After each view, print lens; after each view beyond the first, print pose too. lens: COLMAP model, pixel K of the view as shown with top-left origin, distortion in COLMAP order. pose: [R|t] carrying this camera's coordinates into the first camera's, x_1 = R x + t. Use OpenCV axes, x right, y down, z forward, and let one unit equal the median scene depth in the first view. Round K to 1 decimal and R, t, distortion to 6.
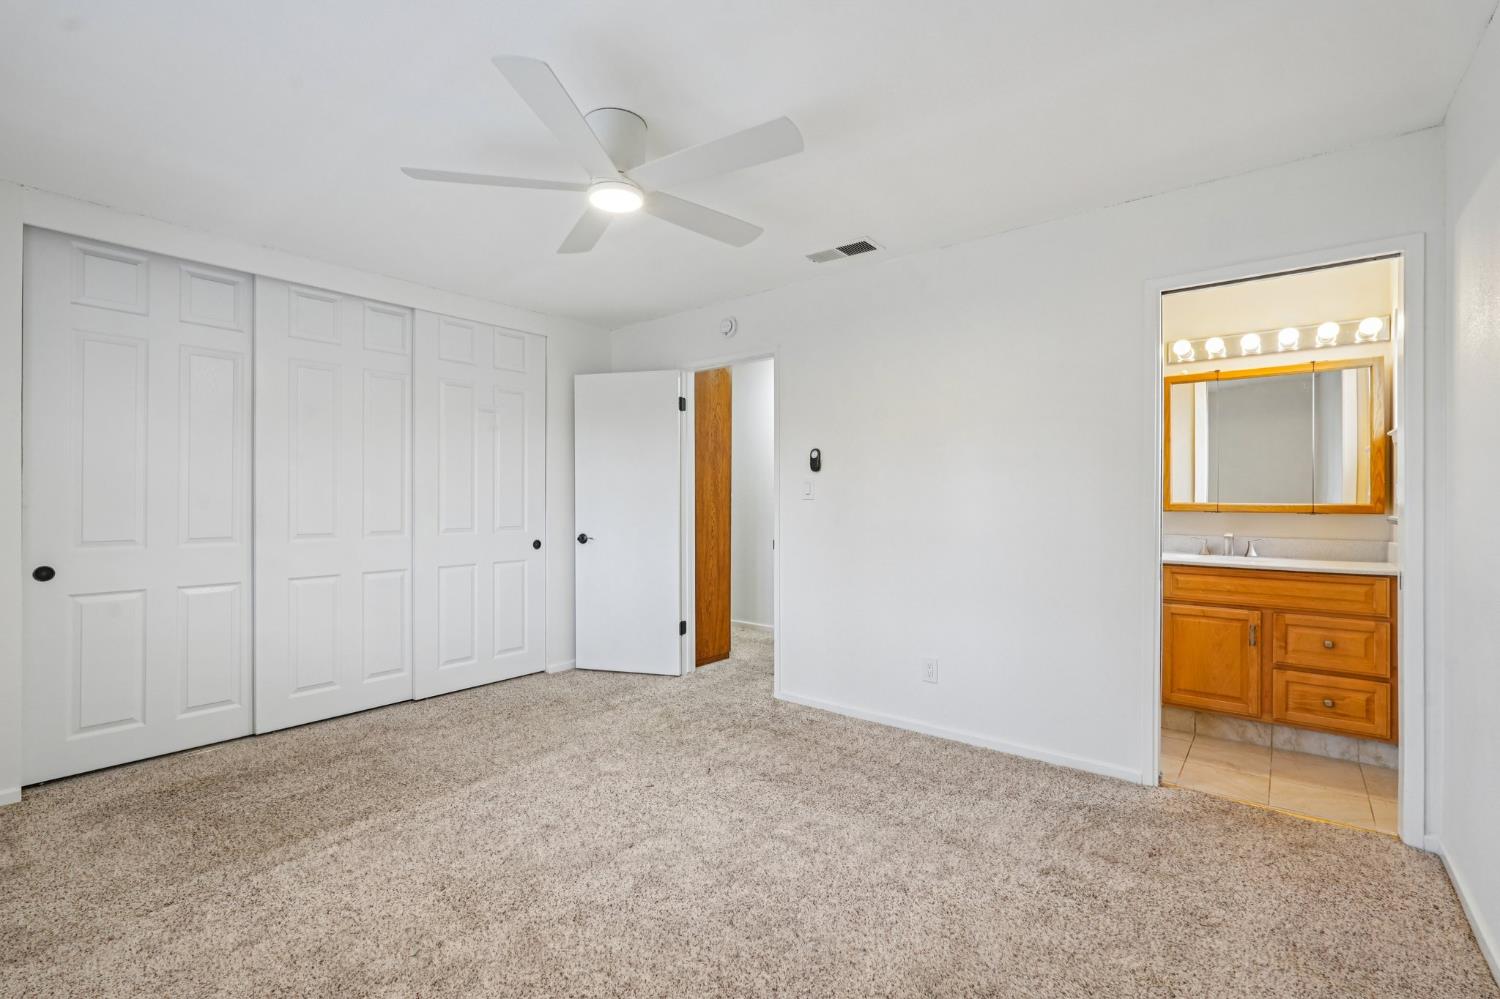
lens RADIAL K [[669.6, 0, 725.7], [0, 669.6, 502.3], [0, 0, 1]] dist [-0.011485, 0.000606]
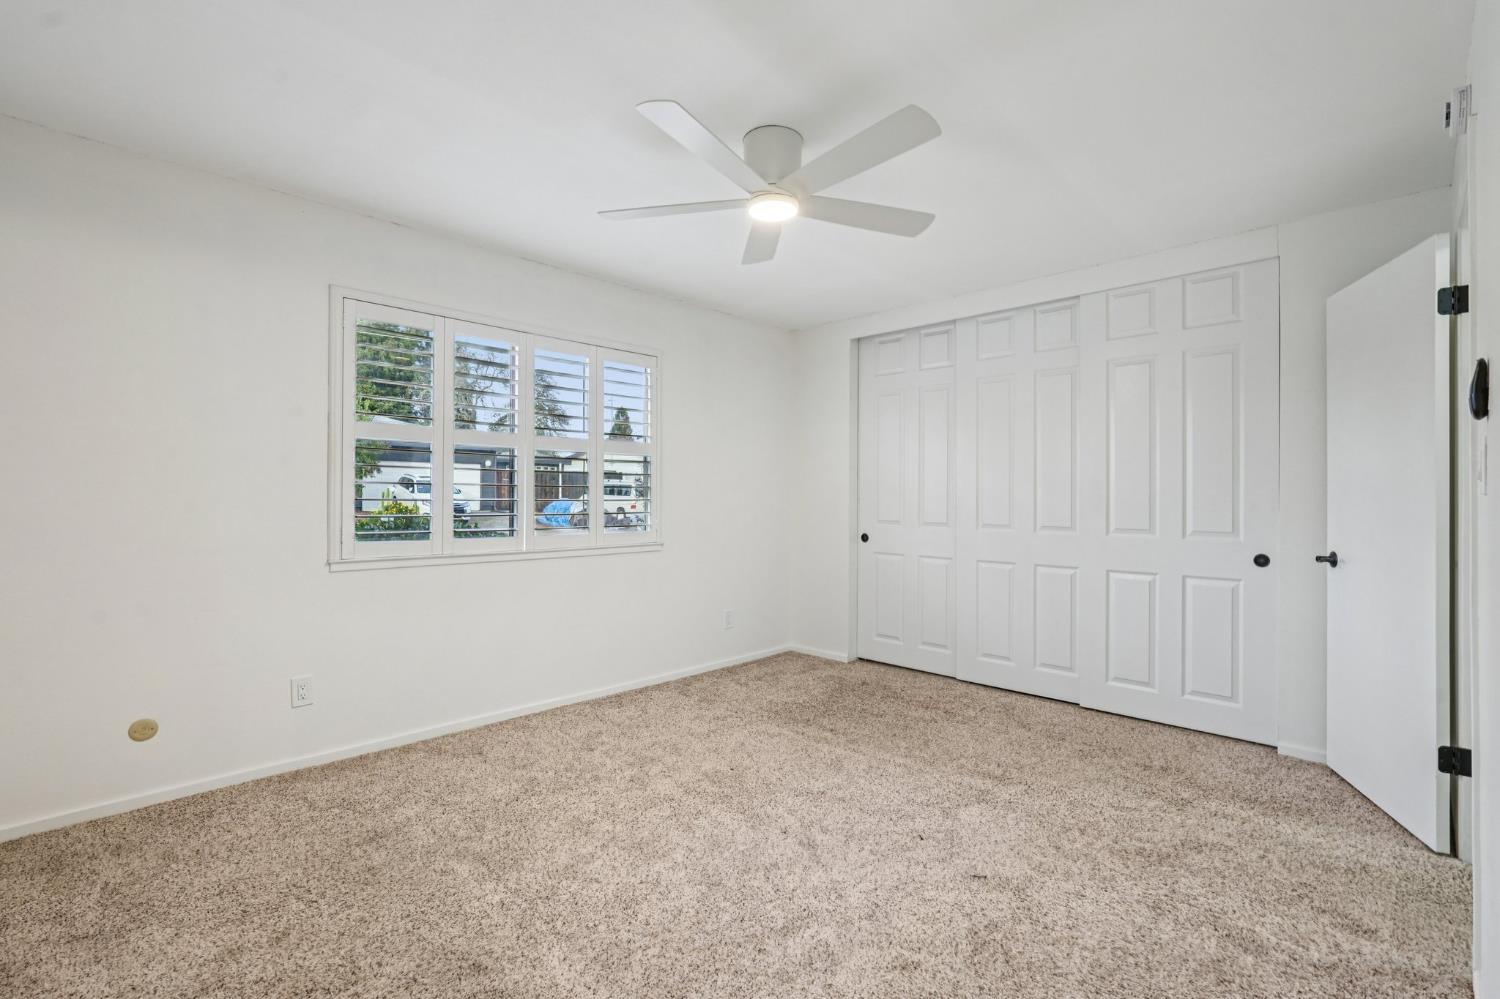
lens RADIAL K [[669.6, 0, 752.3], [0, 669.6, 494.1], [0, 0, 1]] dist [-0.011485, 0.000606]
pose [[-0.072687, 0.000210, -0.997355, 0.574474], [-0.007584, 0.999971, 0.000763, -0.003540], [0.997326, 0.007619, -0.072683, 0.662312]]
